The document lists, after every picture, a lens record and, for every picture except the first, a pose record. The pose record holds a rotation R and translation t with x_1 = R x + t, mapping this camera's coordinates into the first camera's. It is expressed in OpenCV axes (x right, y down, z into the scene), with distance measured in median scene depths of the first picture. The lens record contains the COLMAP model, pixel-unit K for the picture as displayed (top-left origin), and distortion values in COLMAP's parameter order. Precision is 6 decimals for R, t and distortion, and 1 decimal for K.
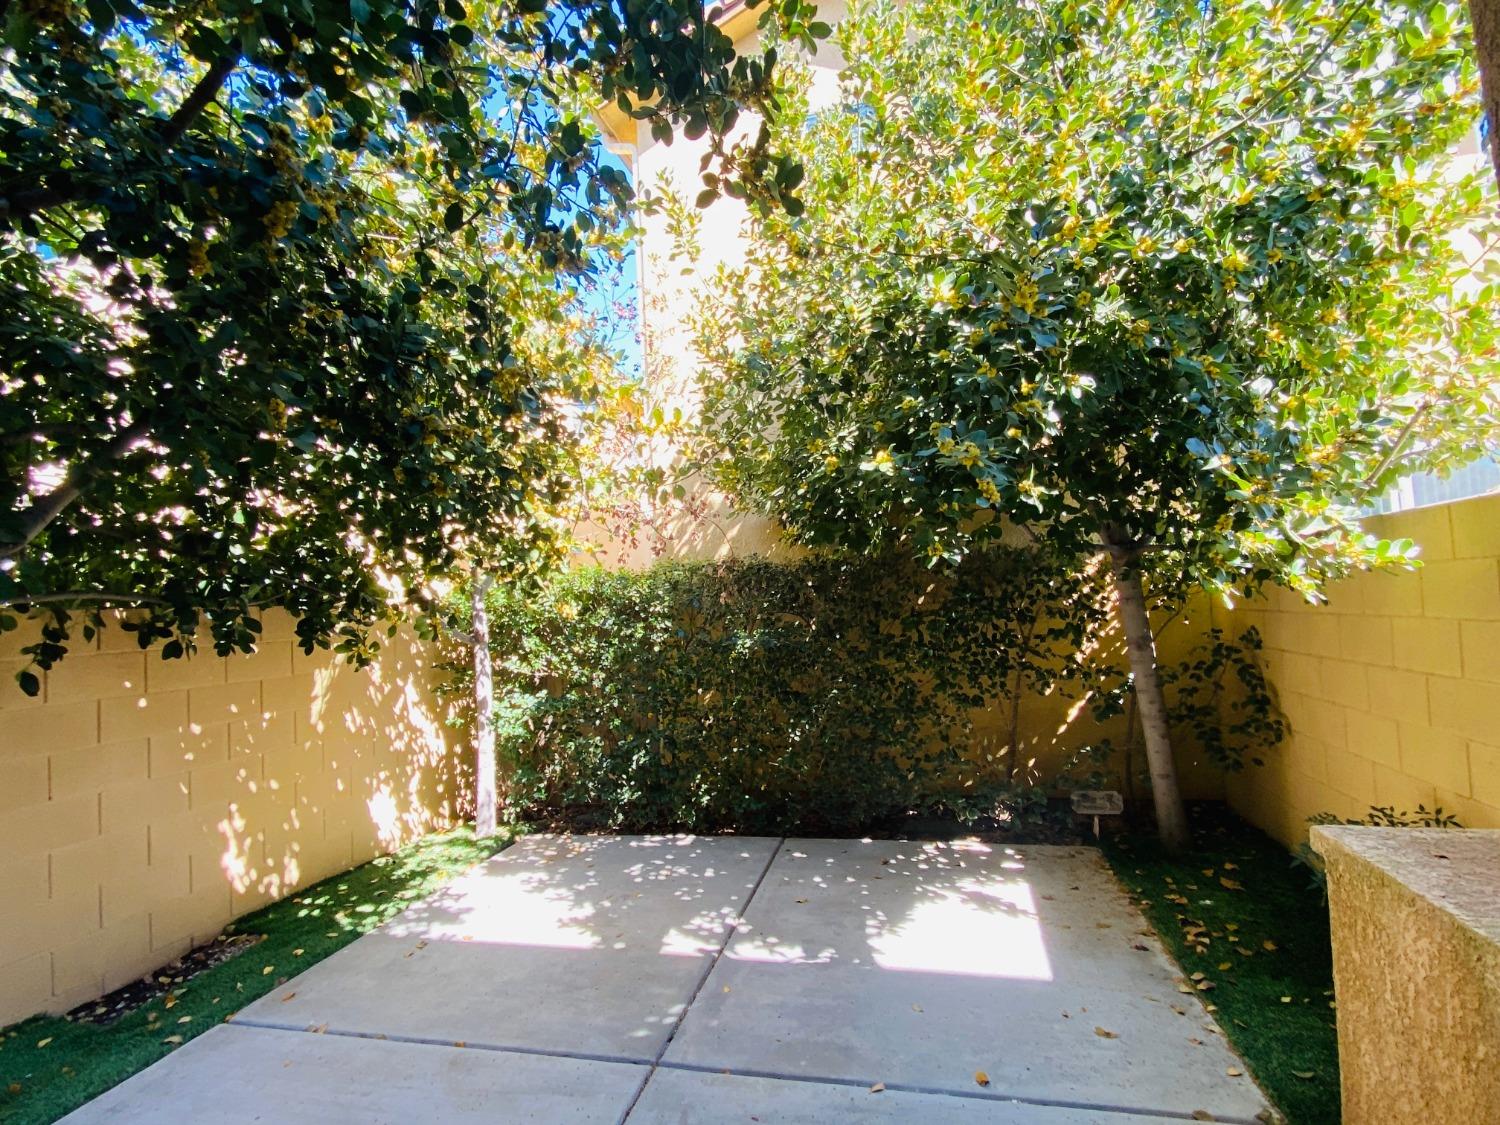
lens RADIAL K [[722.9, 0, 750.0], [0, 722.9, 562.5], [0, 0, 1]] dist [0.001261, 0.000099]
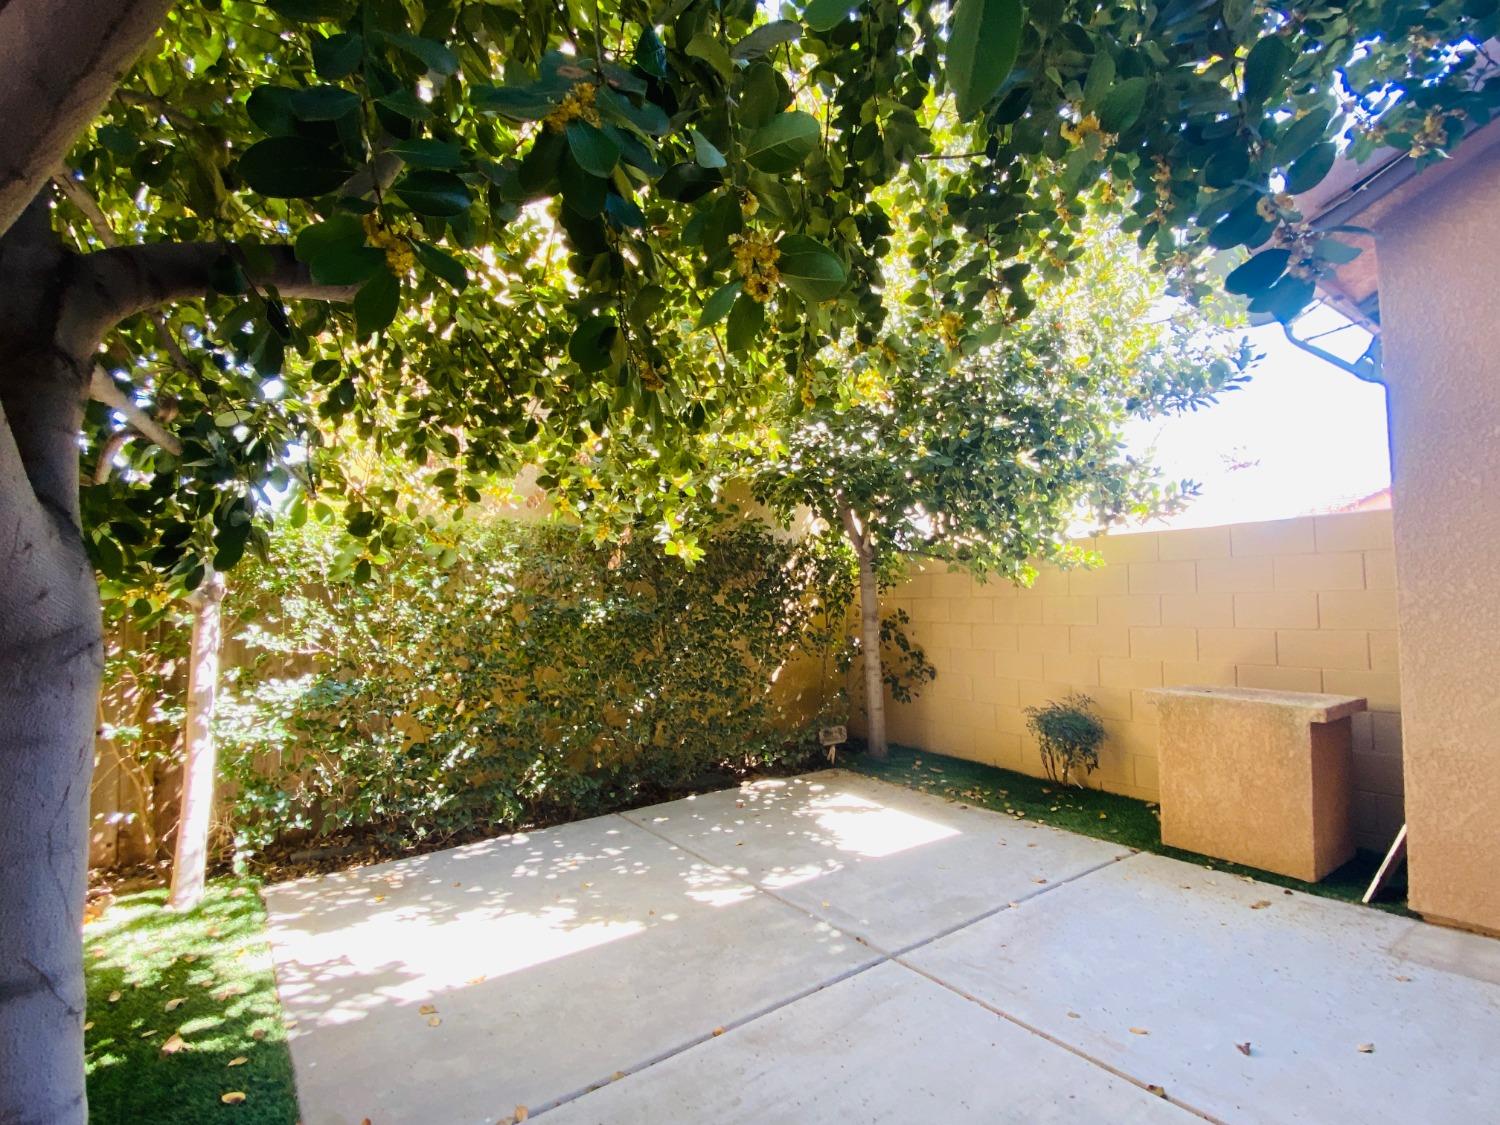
lens RADIAL K [[722.9, 0, 750.0], [0, 722.9, 562.5], [0, 0, 1]] dist [0.001261, 0.000099]
pose [[0.632664, 0.082031, 0.770069, -0.589558], [-0.070486, 0.996346, -0.048226, 0.074694], [-0.771212, -0.023768, 0.636135, 0.236325]]
